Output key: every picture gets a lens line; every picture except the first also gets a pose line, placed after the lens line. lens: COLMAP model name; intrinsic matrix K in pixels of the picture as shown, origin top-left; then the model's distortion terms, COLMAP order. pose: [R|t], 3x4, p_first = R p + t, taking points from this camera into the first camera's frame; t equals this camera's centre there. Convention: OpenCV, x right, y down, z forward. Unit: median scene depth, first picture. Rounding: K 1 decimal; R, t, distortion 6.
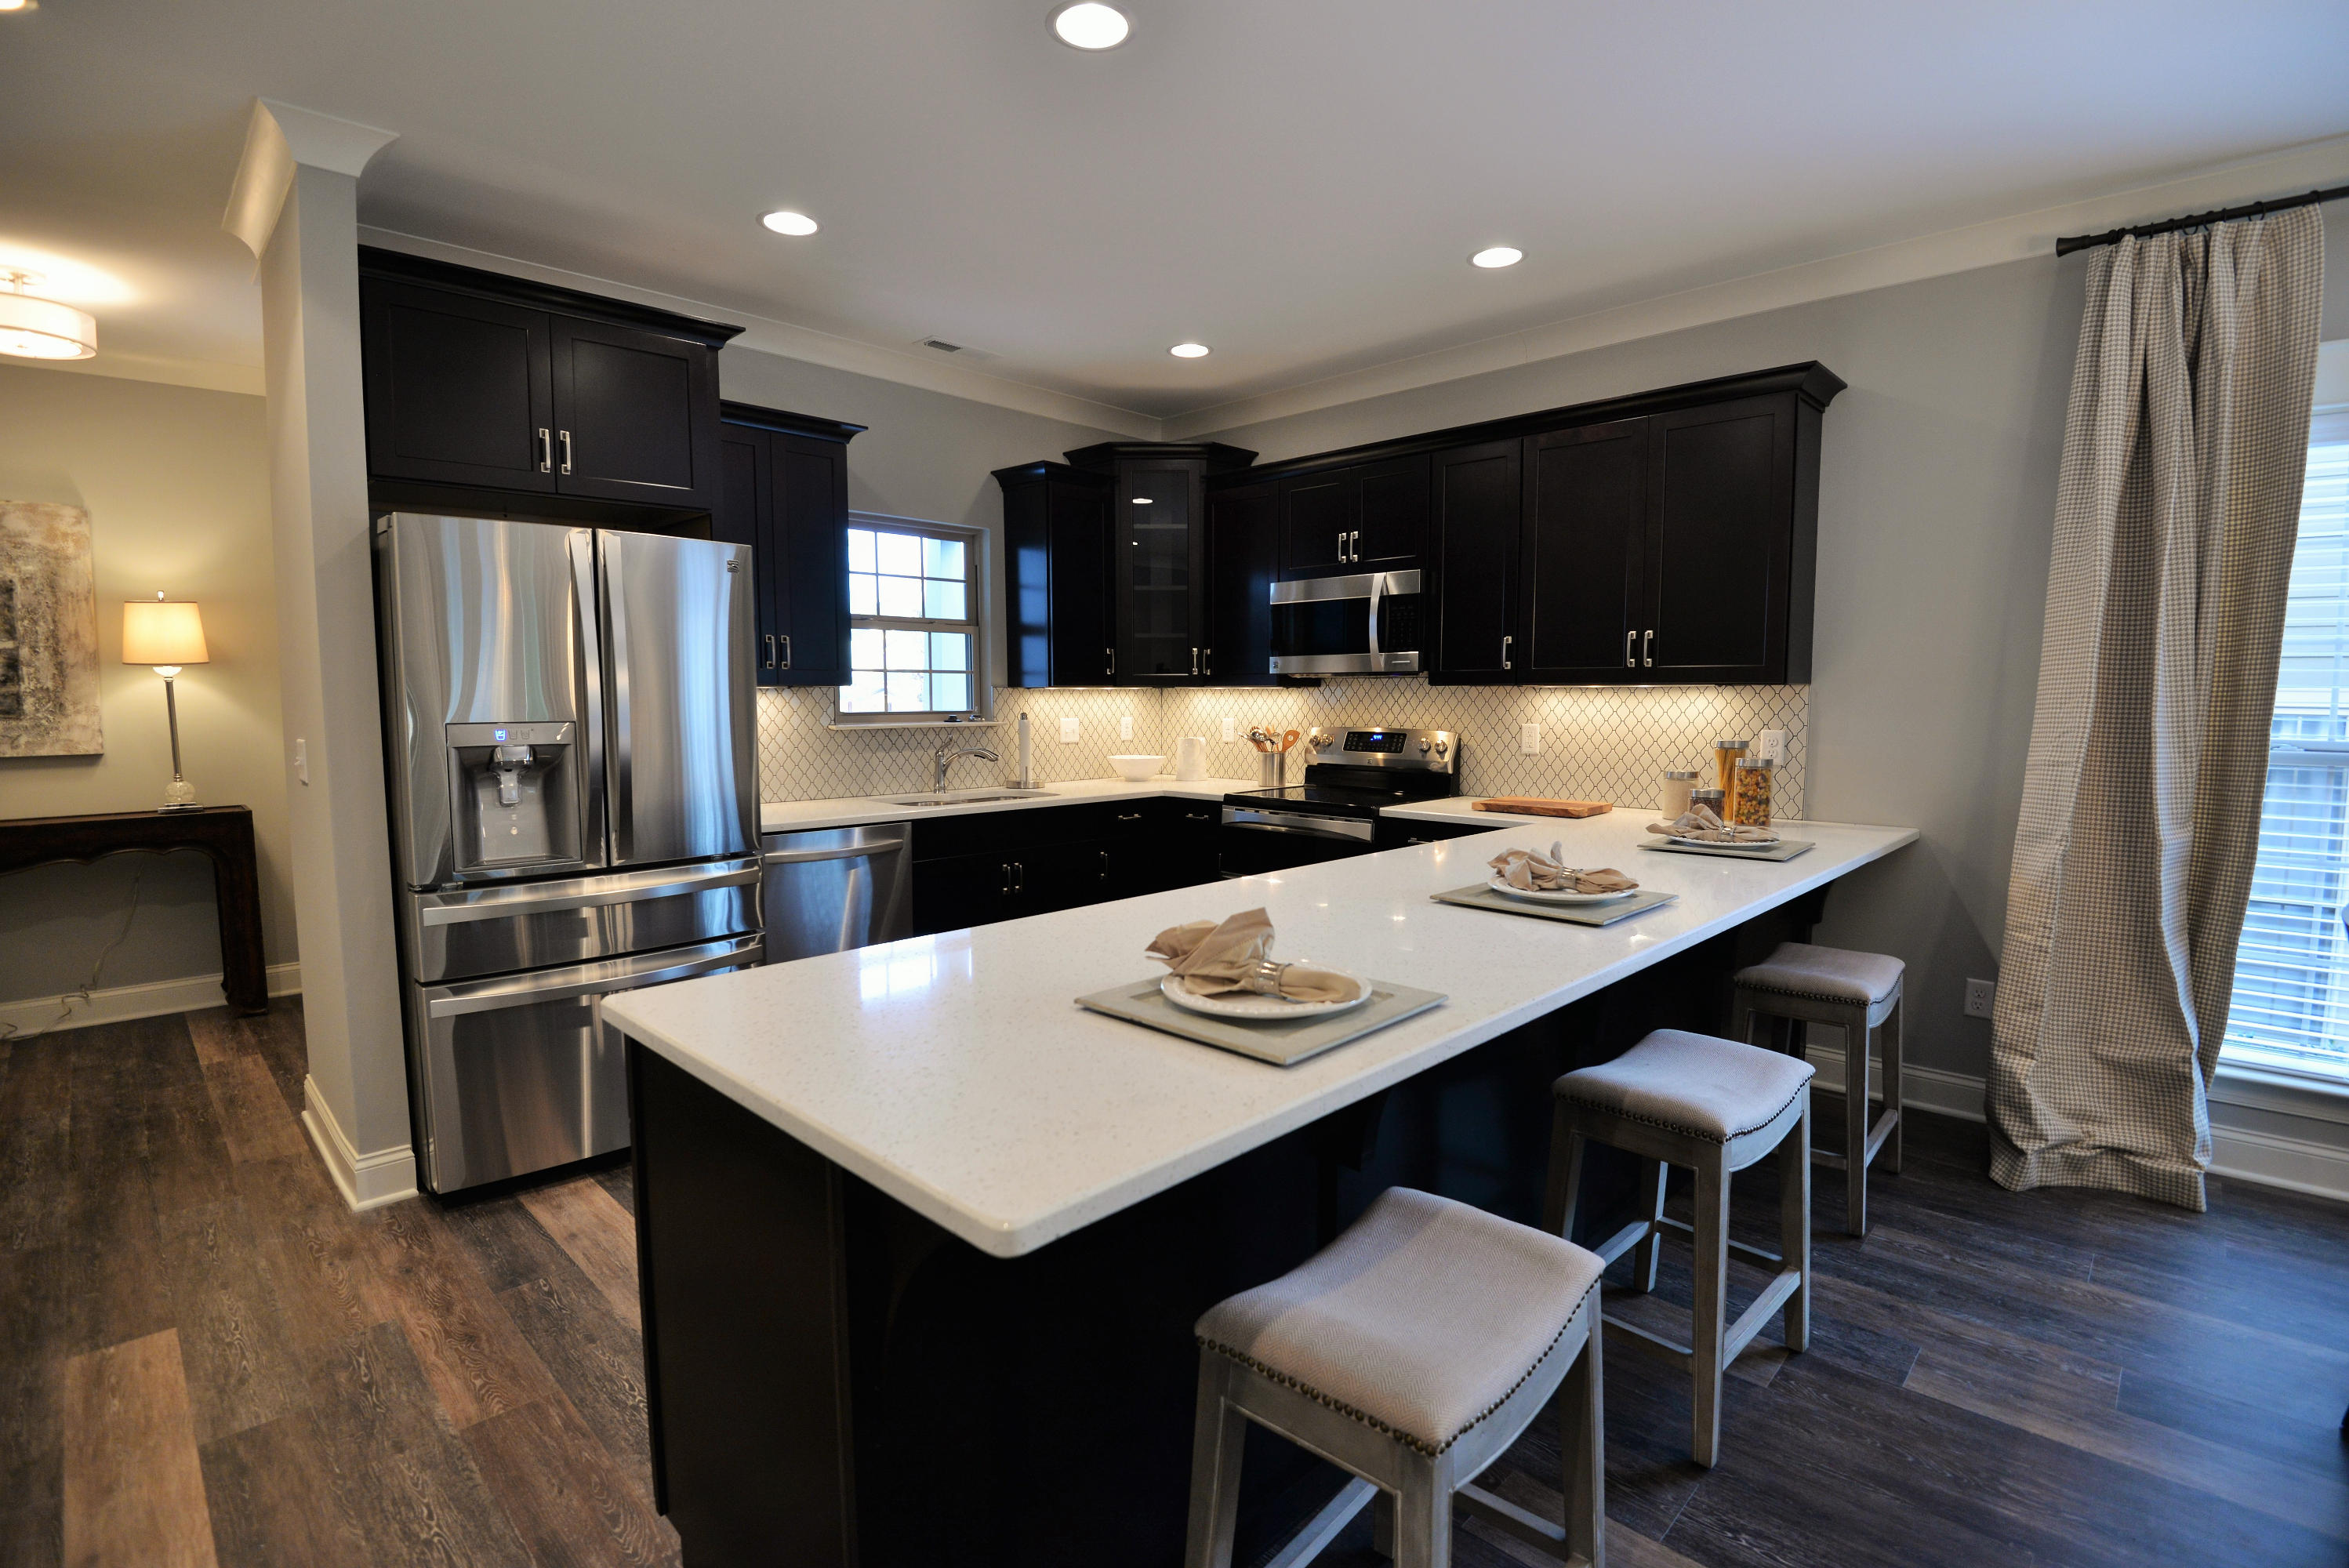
lens RADIAL K [[1087.1, 0, 1180.5], [0, 1087.1, 789.4], [0, 0, 1]] dist [-0.017454, -0.009942]
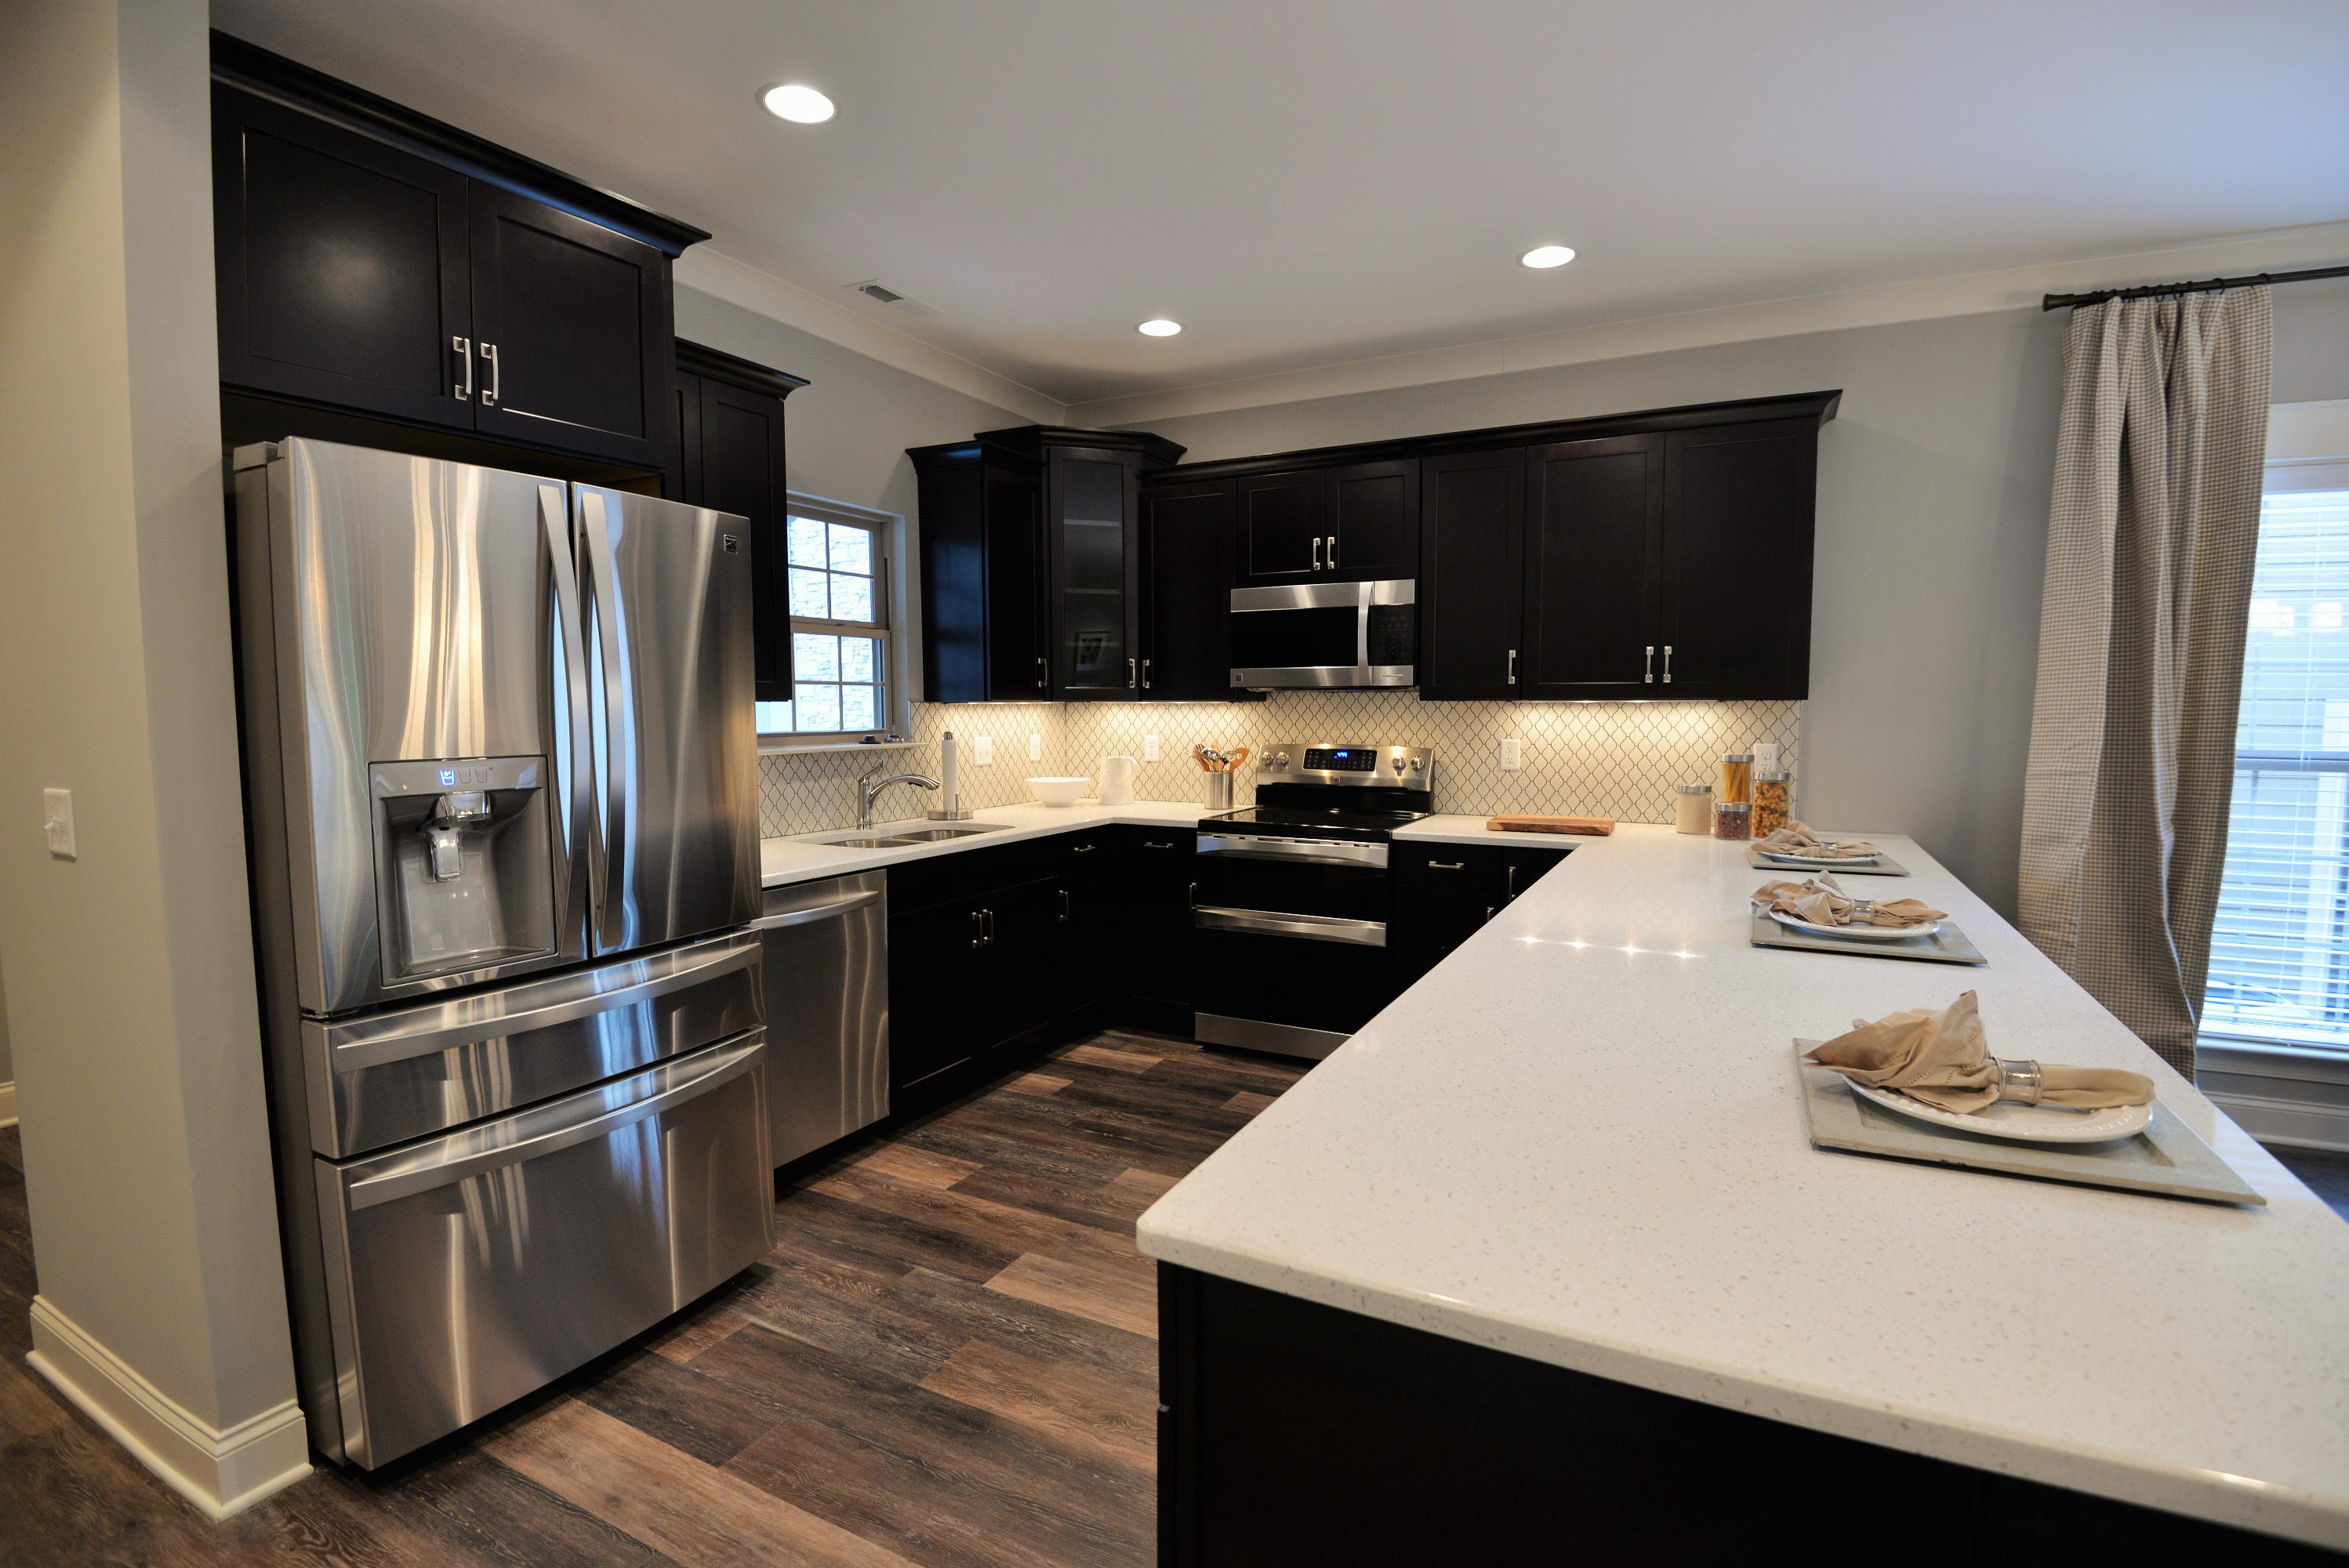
lens RADIAL K [[1087.1, 0, 1176.6], [0, 1087.1, 789.1], [0, 0, 1]] dist [-0.017454, -0.009942]
pose [[0.958550, -0.023833, 0.283924, -0.264313], [0.026439, 0.999636, -0.005352, -0.019108], [-0.283694, 0.012637, 0.958832, 0.152797]]
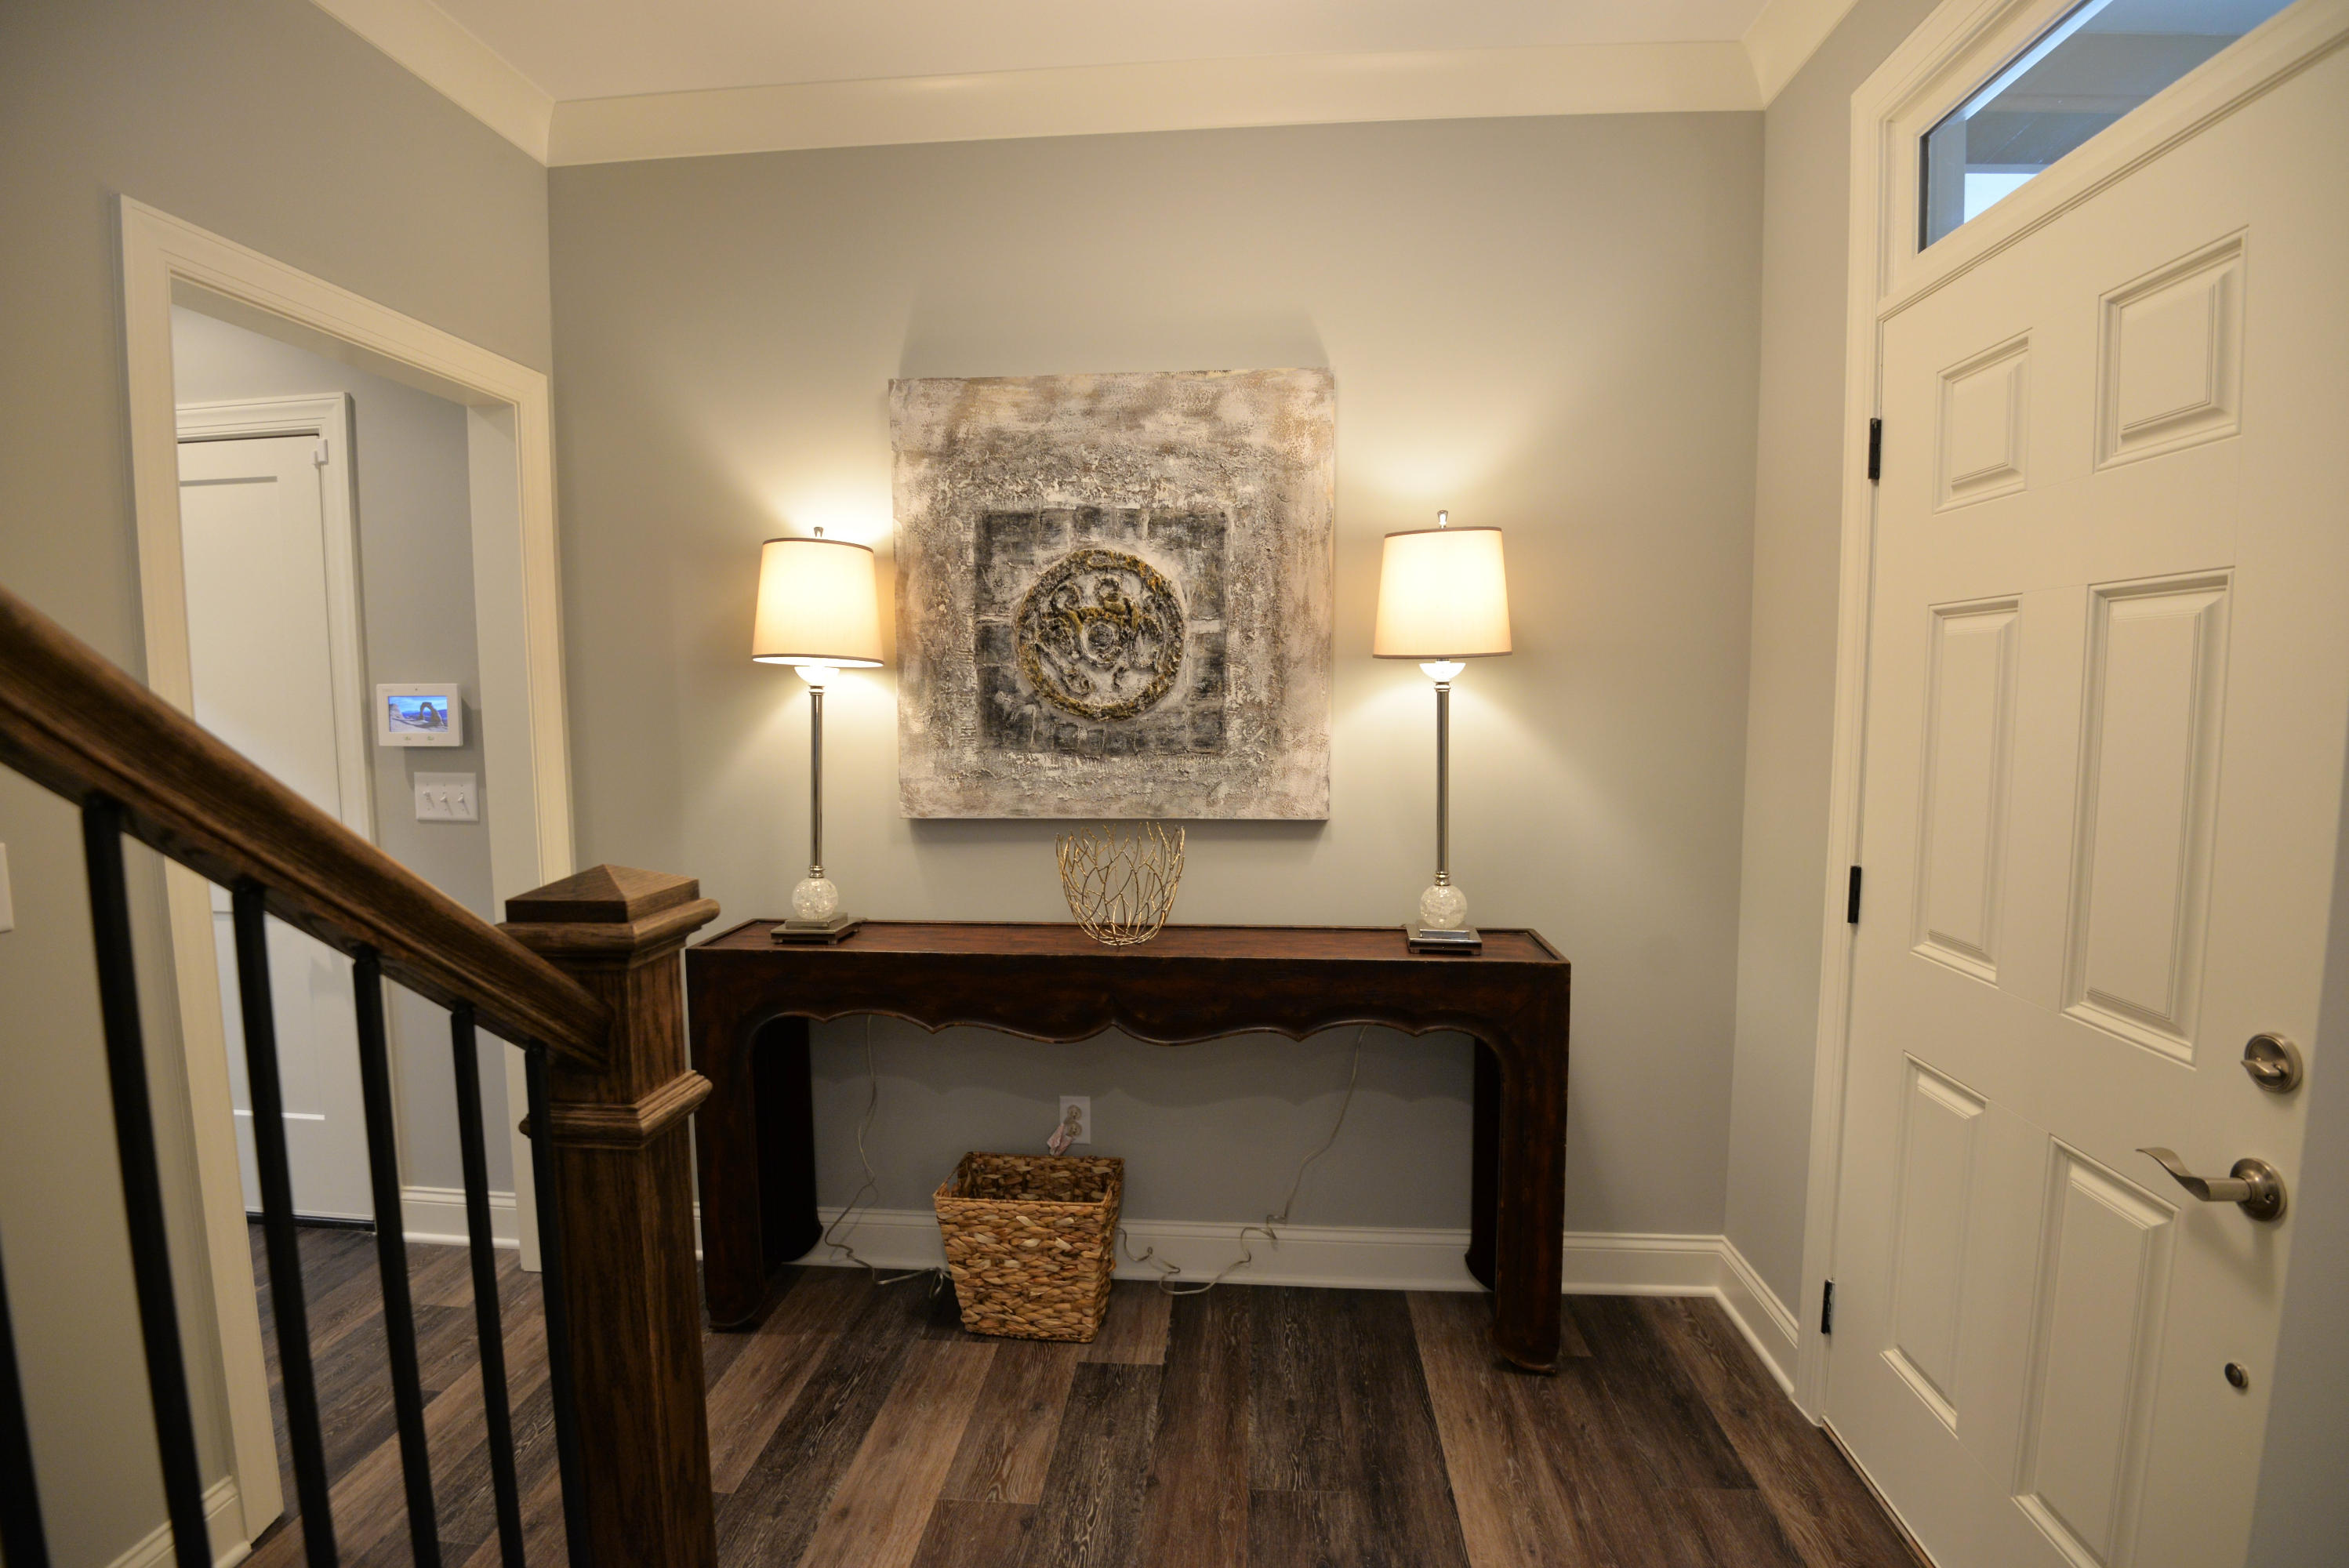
lens RADIAL K [[1087.1, 0, 1165.8], [0, 1087.1, 779.9], [0, 0, 1]] dist [-0.017454, -0.009942]
pose [[0.635012, 0.063038, -0.769926, -0.673696], [-0.063738, 0.997542, 0.029106, -0.070077], [0.769869, 0.030591, 0.637469, 0.602613]]
